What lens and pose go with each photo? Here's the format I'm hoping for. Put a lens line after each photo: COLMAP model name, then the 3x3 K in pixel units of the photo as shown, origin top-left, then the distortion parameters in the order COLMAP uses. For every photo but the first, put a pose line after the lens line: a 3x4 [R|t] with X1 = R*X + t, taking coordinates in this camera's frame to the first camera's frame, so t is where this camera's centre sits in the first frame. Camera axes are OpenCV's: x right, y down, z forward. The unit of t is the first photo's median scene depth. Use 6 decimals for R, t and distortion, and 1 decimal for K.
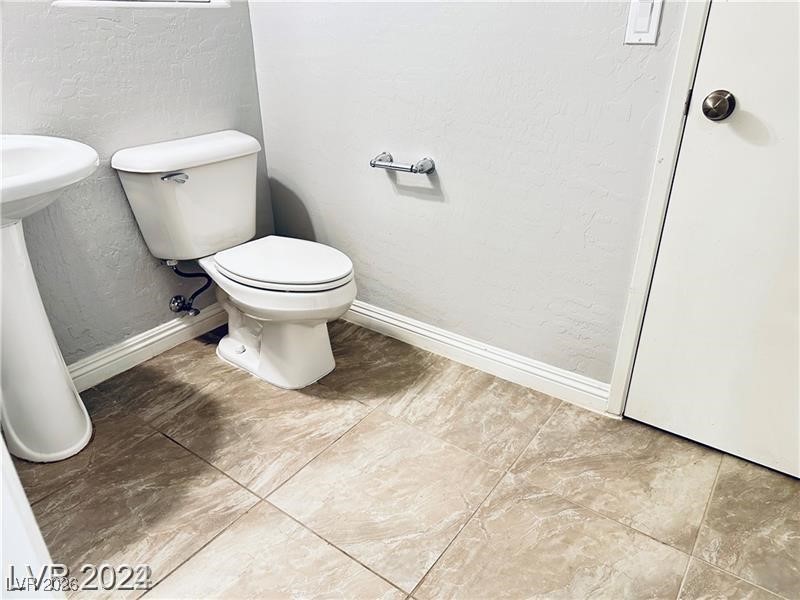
lens RADIAL K [[552.9, 0, 397.6], [0, 552.9, 303.6], [0, 0, 1]] dist [0.102493, -0.170424]
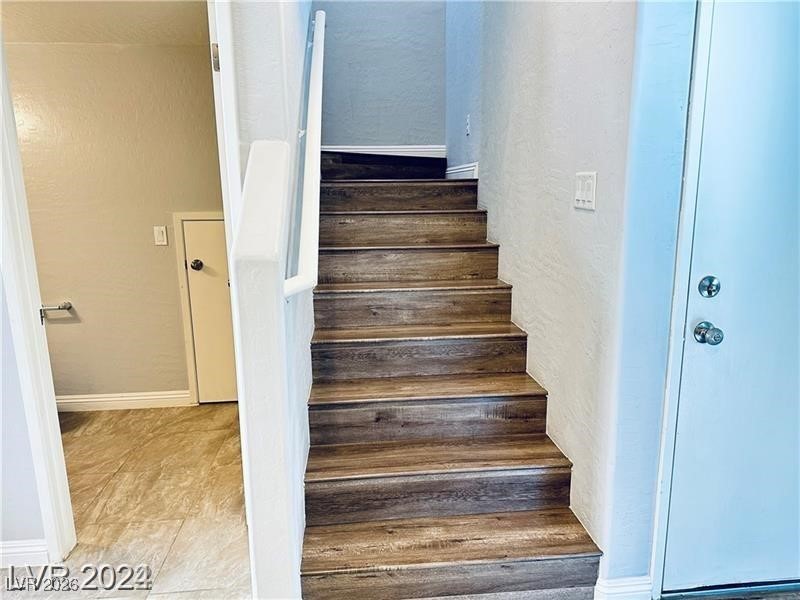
lens RADIAL K [[552.9, 0, 397.6], [0, 552.9, 303.6], [0, 0, 1]] dist [0.102493, -0.170424]
pose [[0.751375, -0.141212, 0.644588, -0.341439], [0.299012, 0.943652, -0.141819, 0.362812], [-0.588241, 0.299299, 0.751261, -1.129448]]
